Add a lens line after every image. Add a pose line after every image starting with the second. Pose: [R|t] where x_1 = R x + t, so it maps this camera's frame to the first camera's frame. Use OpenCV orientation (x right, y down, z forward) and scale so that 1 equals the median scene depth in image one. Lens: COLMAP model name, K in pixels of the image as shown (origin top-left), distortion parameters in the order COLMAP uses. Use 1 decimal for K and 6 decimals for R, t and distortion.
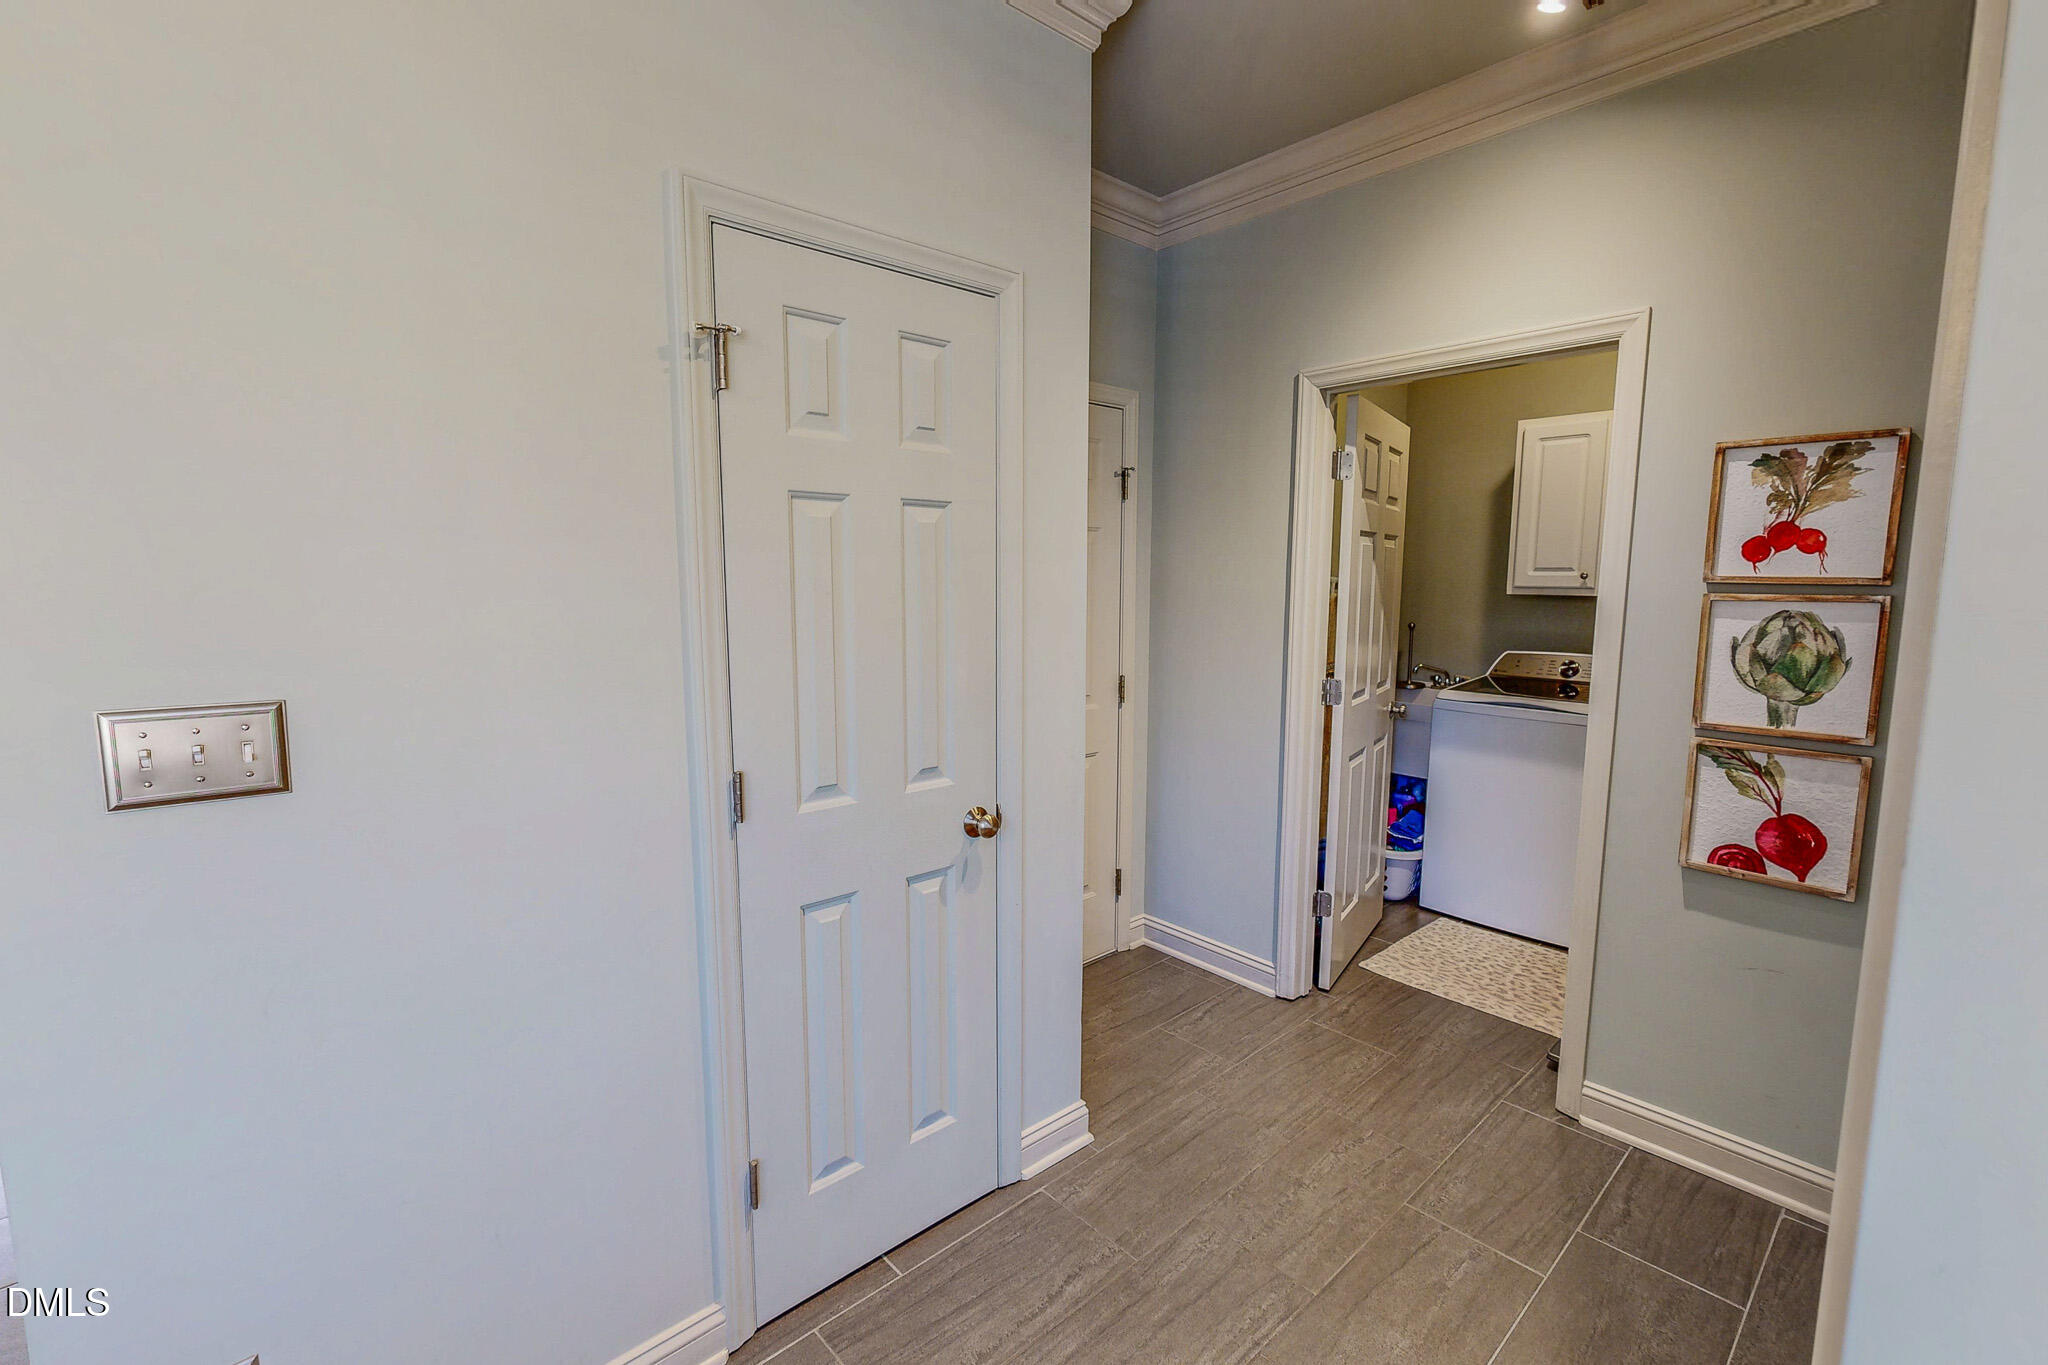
lens RADIAL K [[885.6, 0, 1027.0], [0, 885.6, 689.1], [0, 0, 1]] dist [-0.004685, 0.000192]
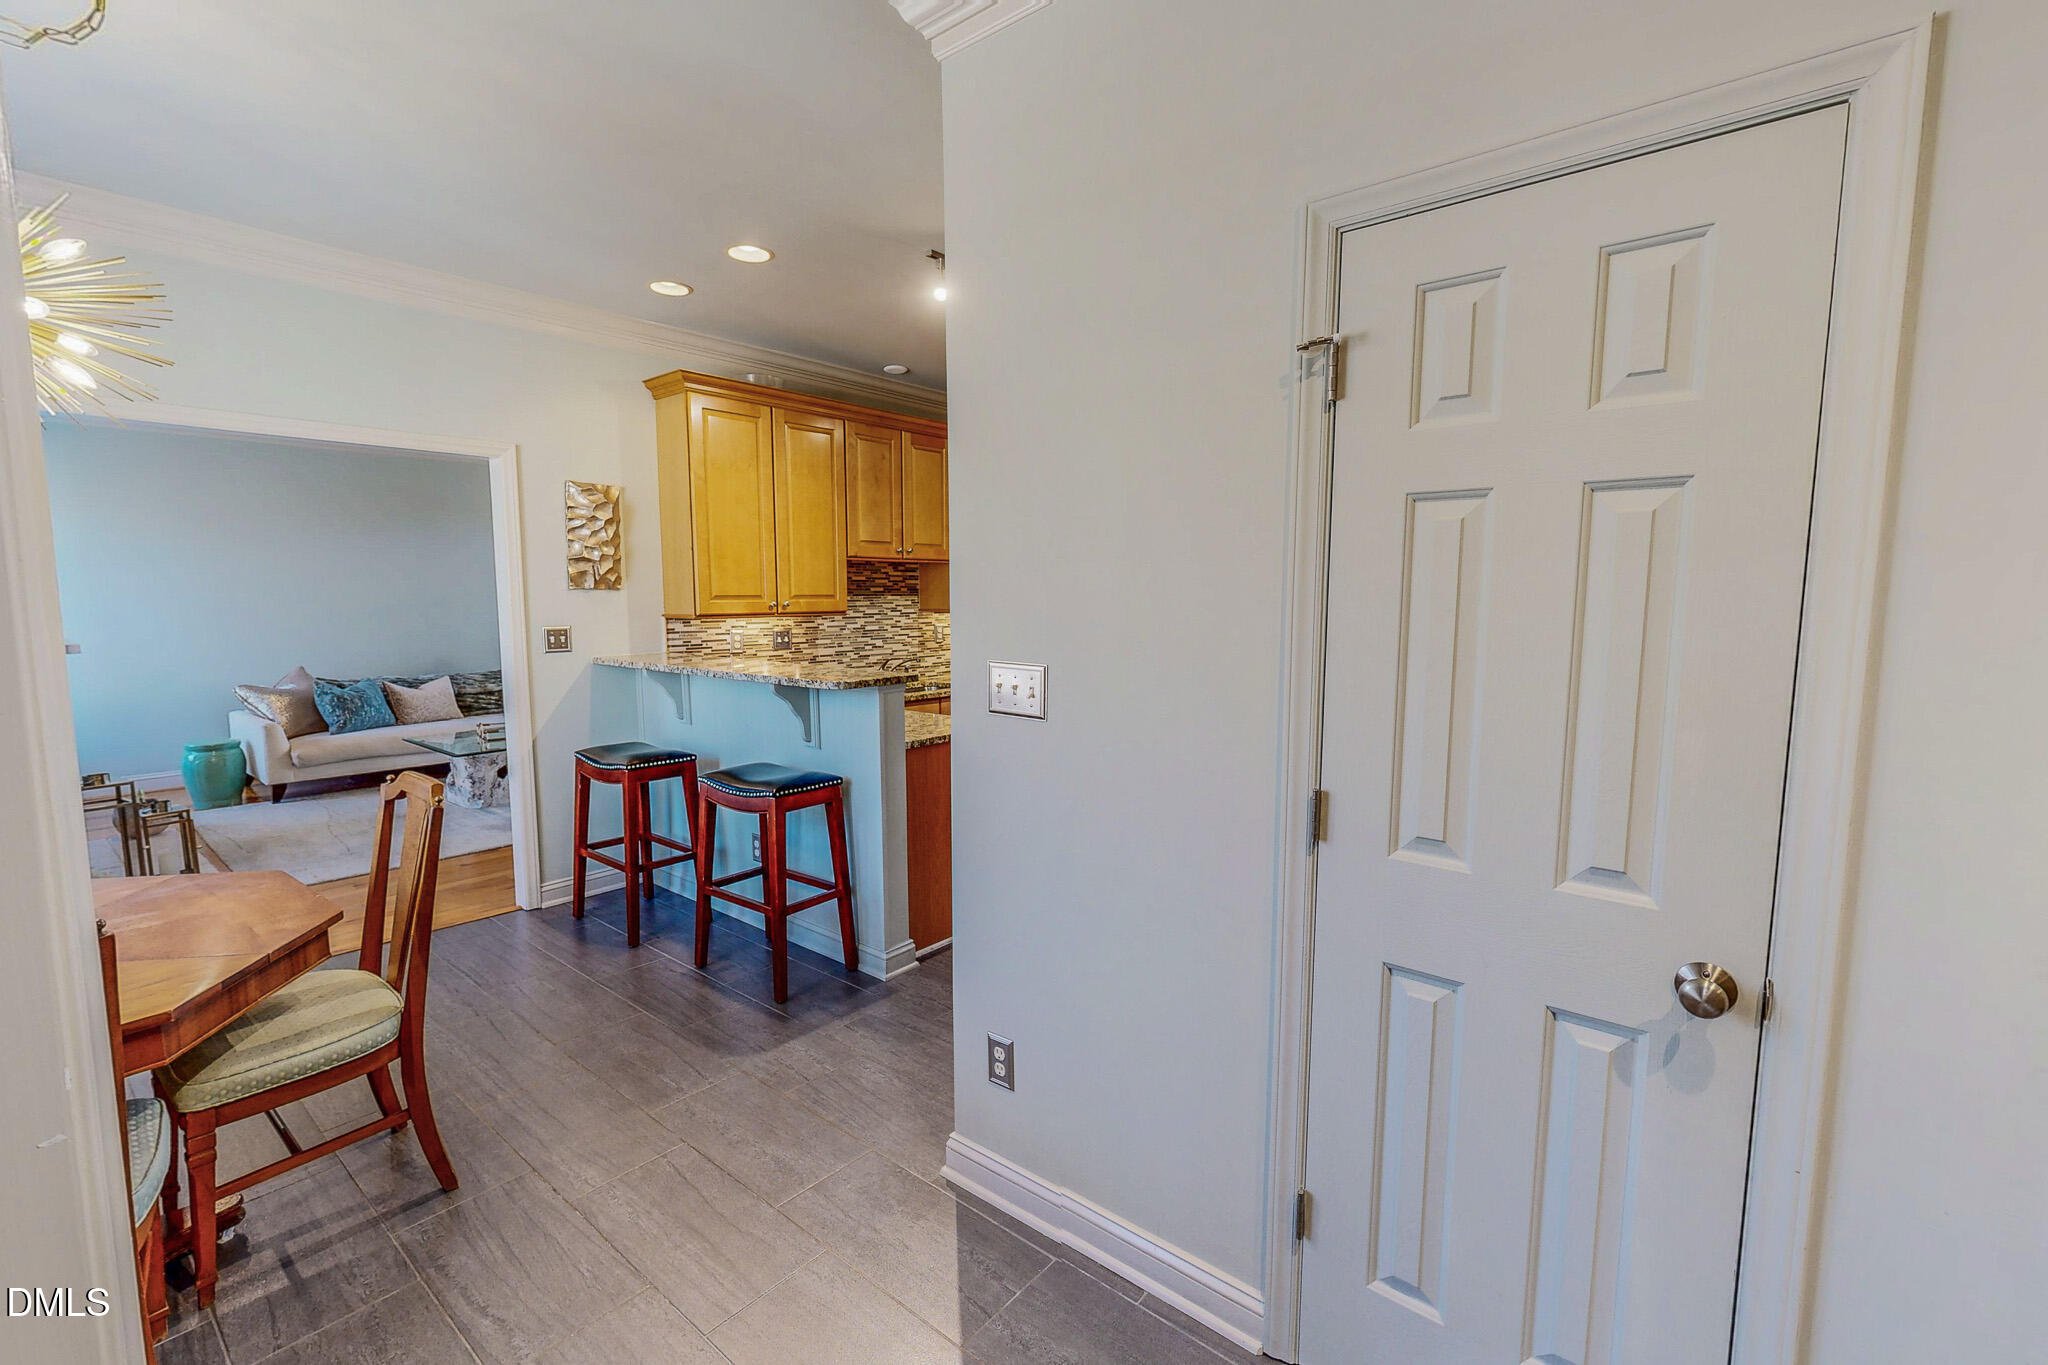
lens RADIAL K [[885.6, 0, 1033.4], [0, 885.6, 689.3], [0, 0, 1]] dist [-0.004685, 0.000192]
pose [[0.145573, 0.107044, -0.983540, 0.473961], [-0.126649, 0.987967, 0.088780, -0.052268], [0.981208, 0.111640, 0.157378, 0.430983]]
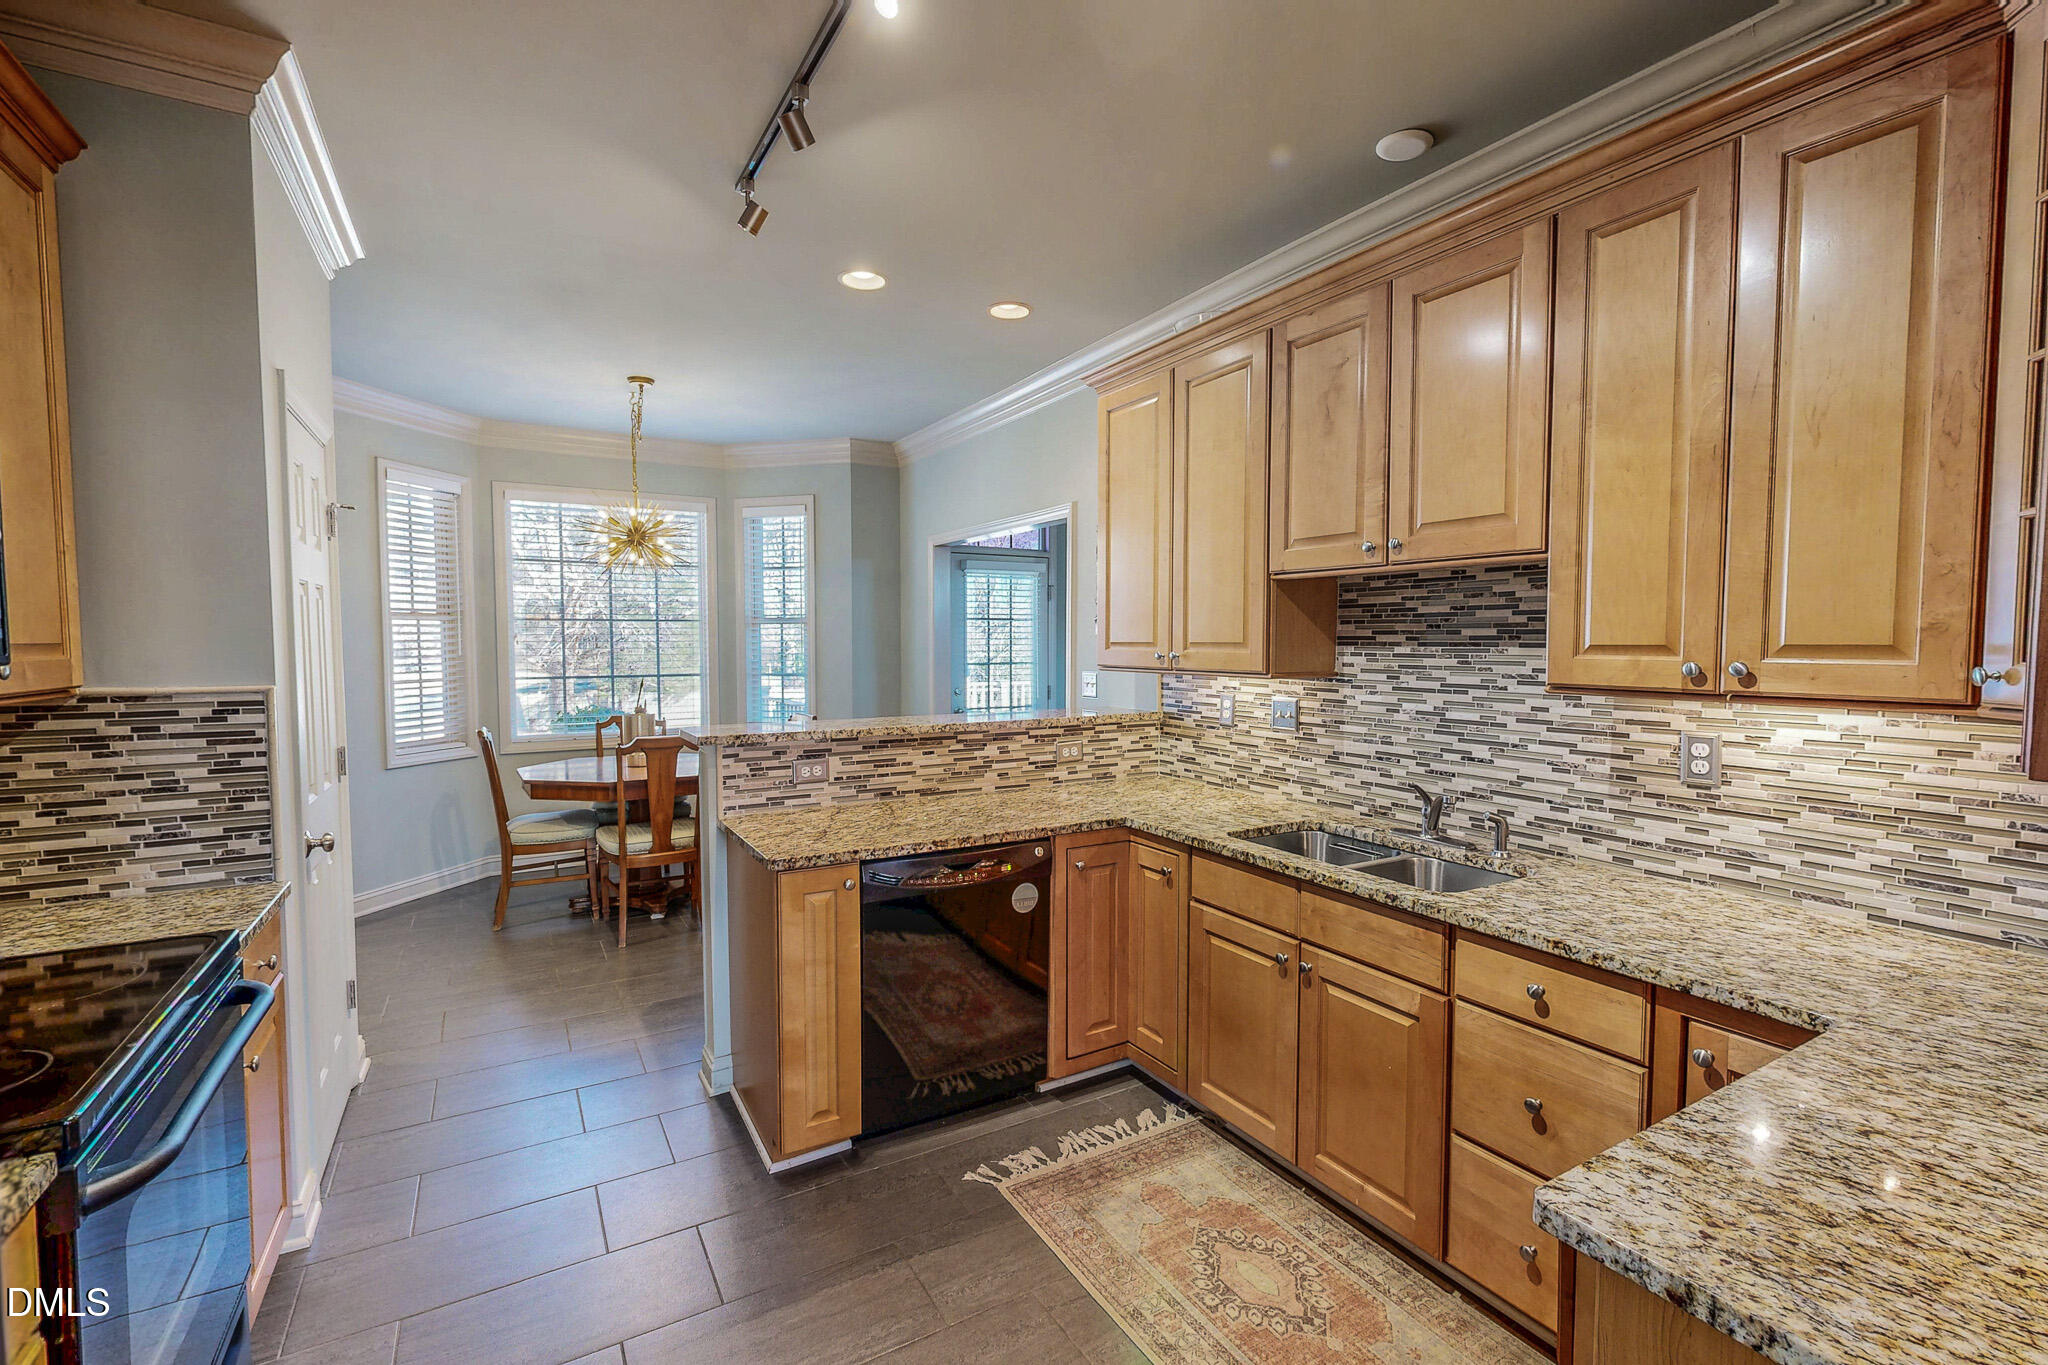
lens RADIAL K [[885.6, 0, 1018.7], [0, 885.6, 686.9], [0, 0, 1]] dist [-0.004685, 0.000192]
pose [[-0.979472, -0.012954, 0.201164, -2.020228], [0.023727, 0.983588, 0.178864, -0.217459], [-0.200180, 0.179965, -0.963089, 1.710414]]
